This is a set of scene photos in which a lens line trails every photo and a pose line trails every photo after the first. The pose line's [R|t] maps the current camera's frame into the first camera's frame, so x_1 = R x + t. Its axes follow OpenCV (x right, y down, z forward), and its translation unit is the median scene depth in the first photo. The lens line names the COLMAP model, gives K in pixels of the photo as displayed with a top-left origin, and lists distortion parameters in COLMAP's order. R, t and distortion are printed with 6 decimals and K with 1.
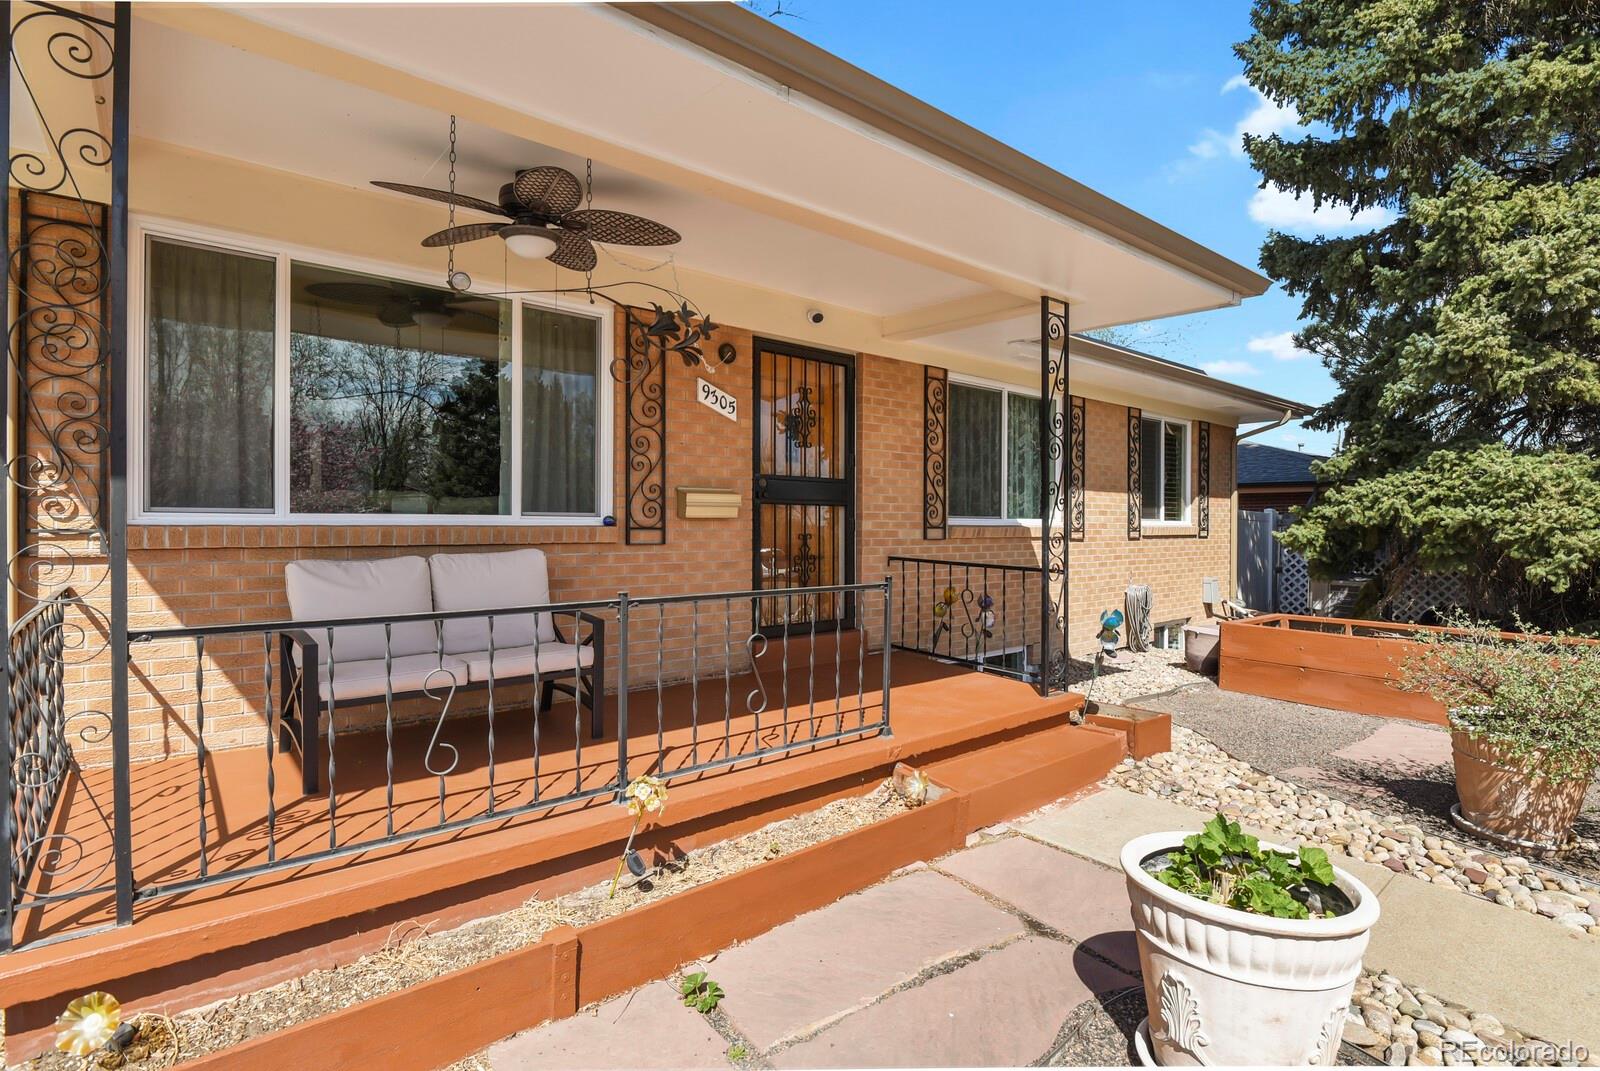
lens RADIAL K [[778.3, 0, 809.1], [0, 778.3, 530.5], [0, 0, 1]] dist [0.000908, -0.010962]
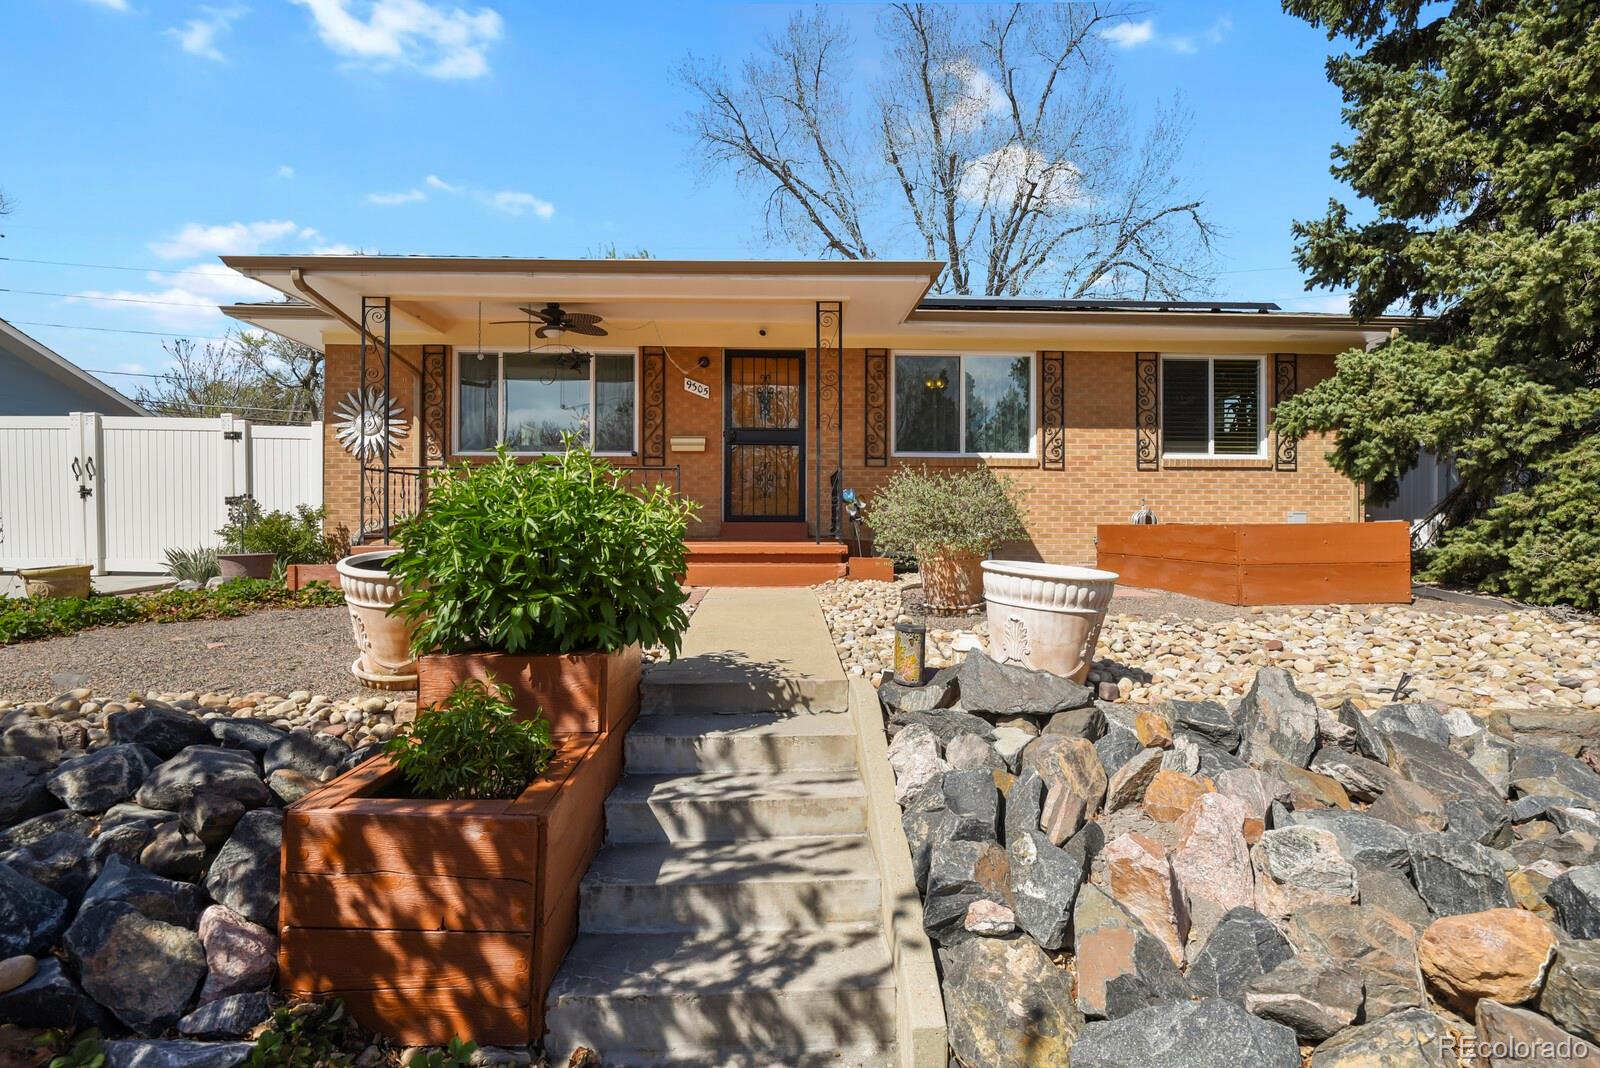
lens RADIAL K [[778.3, 0, 809.1], [0, 778.3, 529.0], [0, 0, 1]] dist [0.000908, -0.010962]
pose [[0.789837, -0.003562, -0.613306, 1.048200], [-0.003313, 0.999944, -0.010074, 0.157497], [0.613308, 0.009989, 0.789781, -0.247195]]
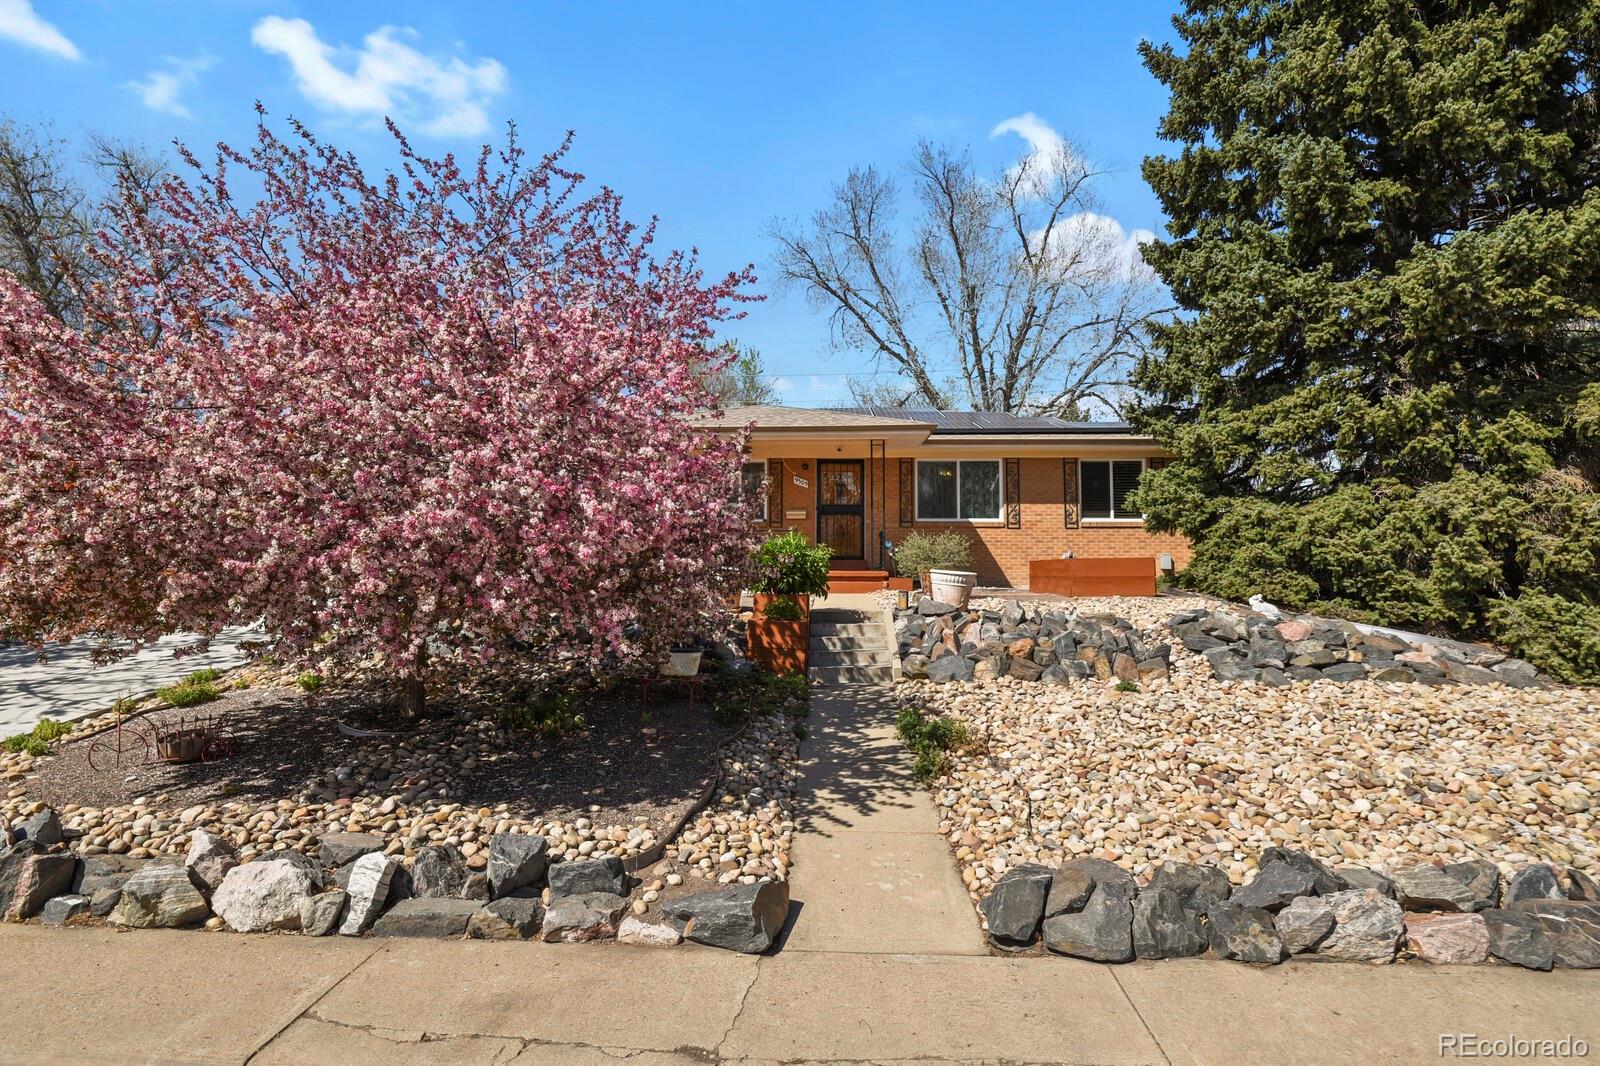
lens RADIAL K [[778.3, 0, 809.1], [0, 778.3, 528.0], [0, 0, 1]] dist [0.000908, -0.010962]
pose [[0.745719, -0.041908, -0.664942, 1.721858], [-0.004438, 0.997685, -0.067856, 0.200625], [0.666246, 0.053553, 0.743806, -1.137977]]
